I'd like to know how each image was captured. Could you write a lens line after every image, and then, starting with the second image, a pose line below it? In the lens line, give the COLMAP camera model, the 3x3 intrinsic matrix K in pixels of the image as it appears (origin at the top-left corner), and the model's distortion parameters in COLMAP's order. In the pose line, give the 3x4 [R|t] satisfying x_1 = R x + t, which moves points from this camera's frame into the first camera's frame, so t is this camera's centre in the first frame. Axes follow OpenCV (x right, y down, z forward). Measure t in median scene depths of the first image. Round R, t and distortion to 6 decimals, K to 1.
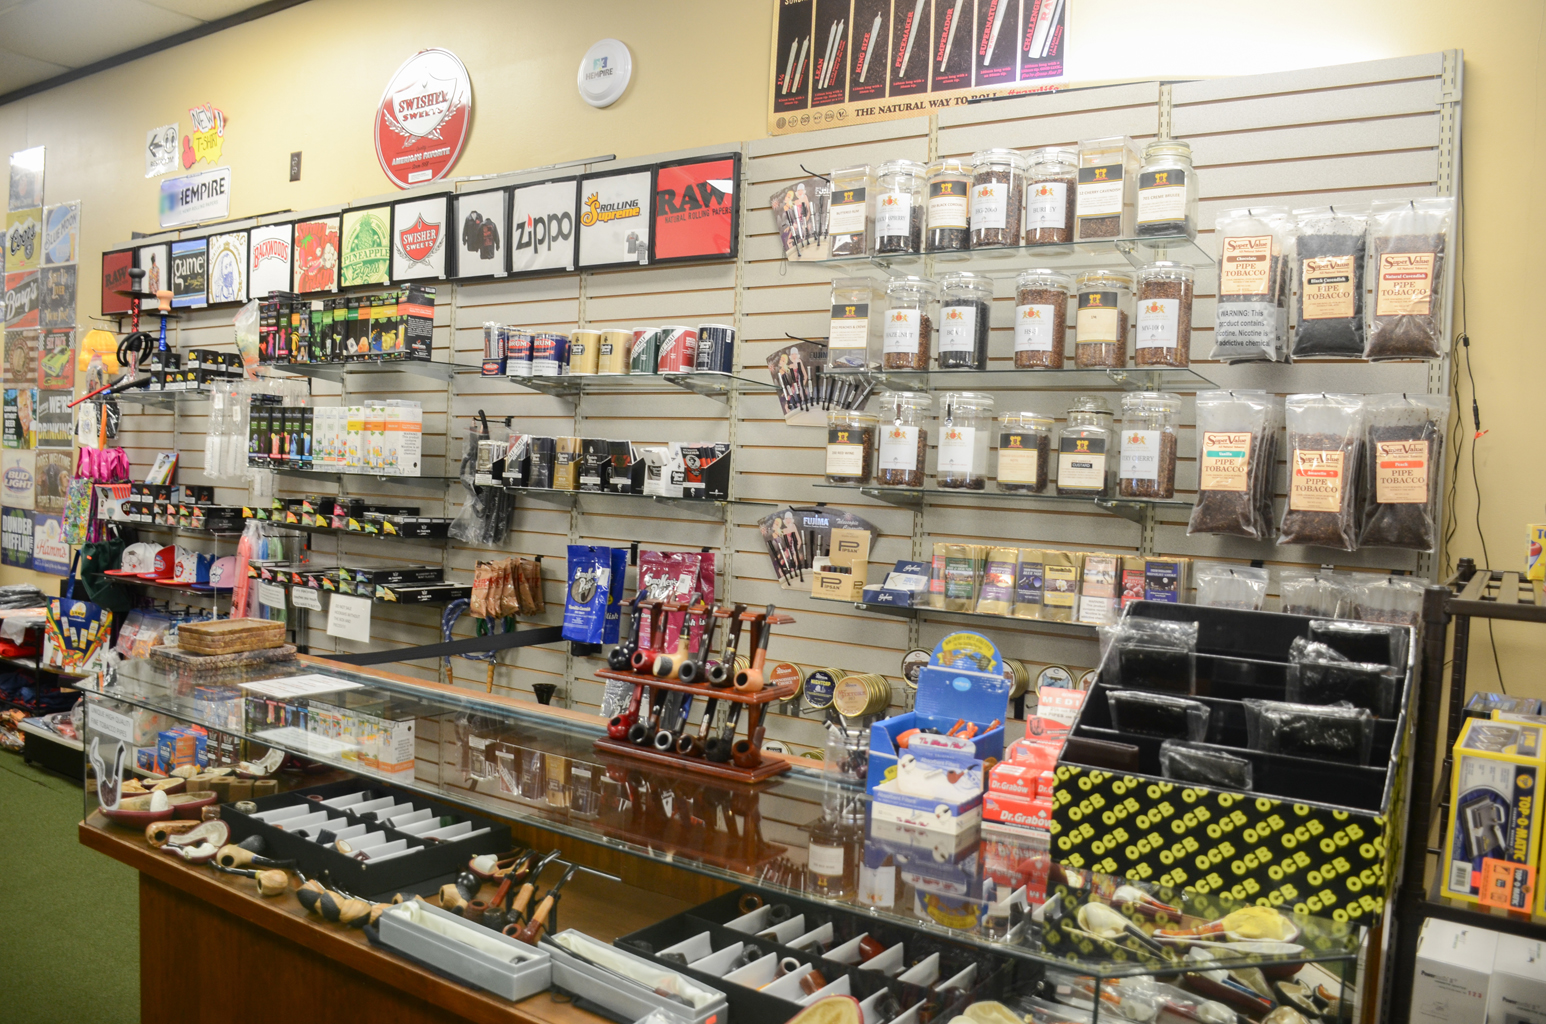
lens RADIAL K [[1210.7, 0, 778.0], [0, 1210.7, 532.8], [0, 0, 1]] dist [-0.159997, 0.117529]
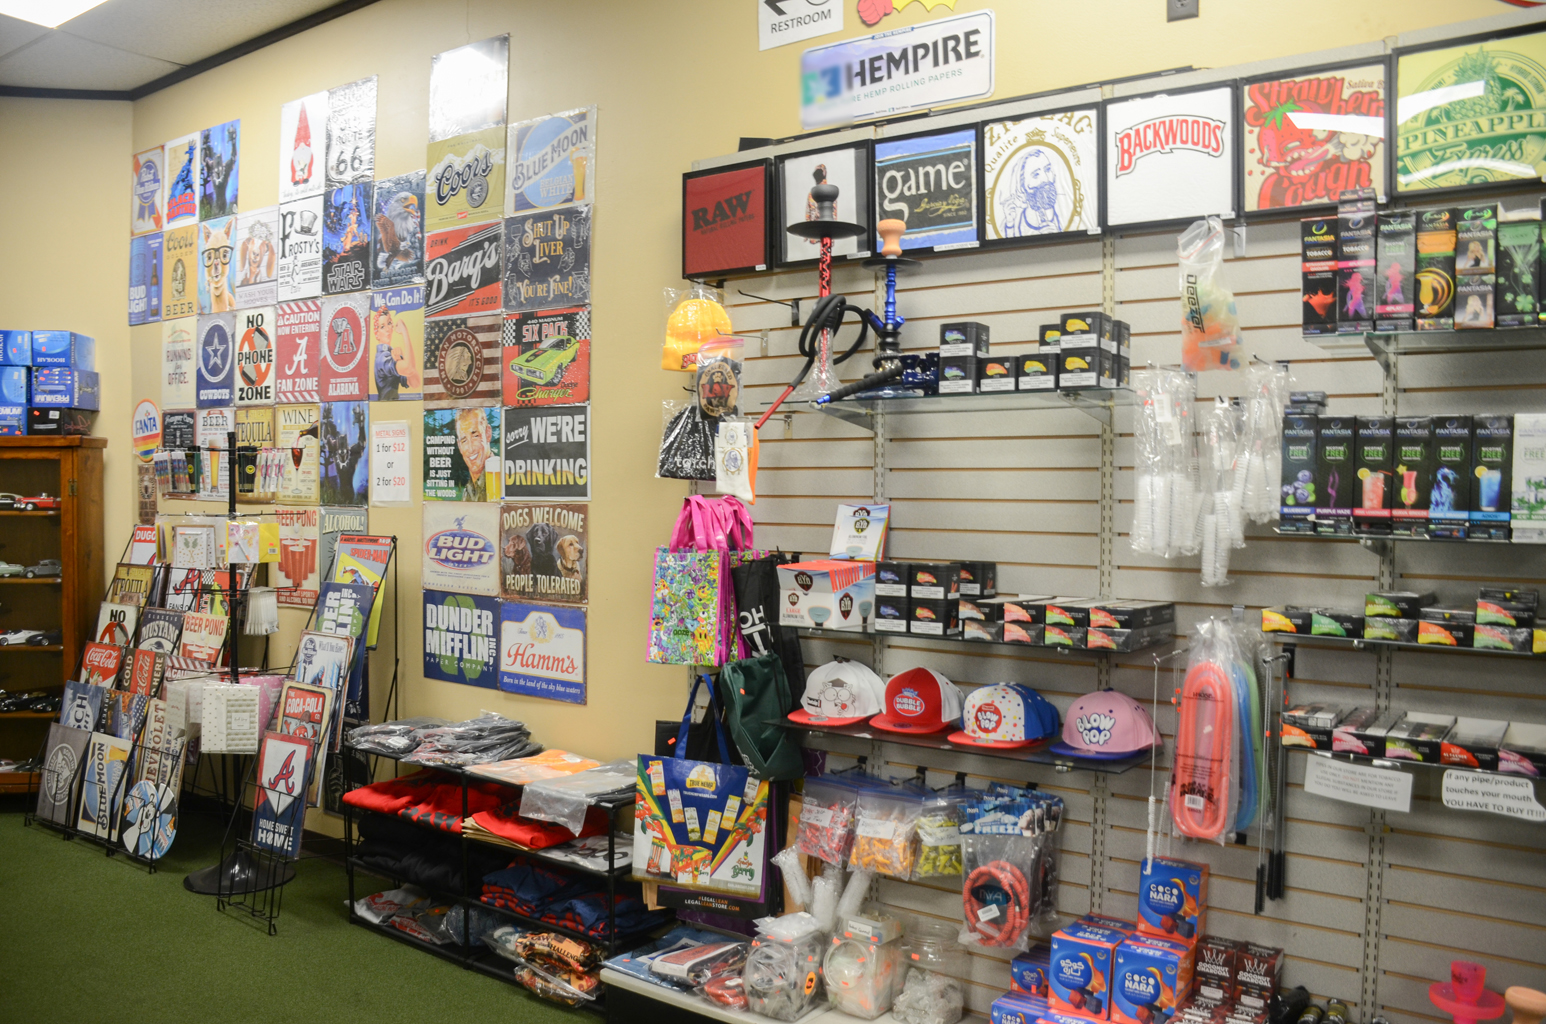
lens RADIAL K [[1210.7, 0, 778.0], [0, 1210.7, 532.8], [0, 0, 1]] dist [-0.159997, 0.117529]
pose [[0.999049, -0.034597, -0.026551, -0.543749], [0.034267, 0.999331, -0.012814, -0.047547], [0.026976, 0.011892, 0.999565, 0.394567]]
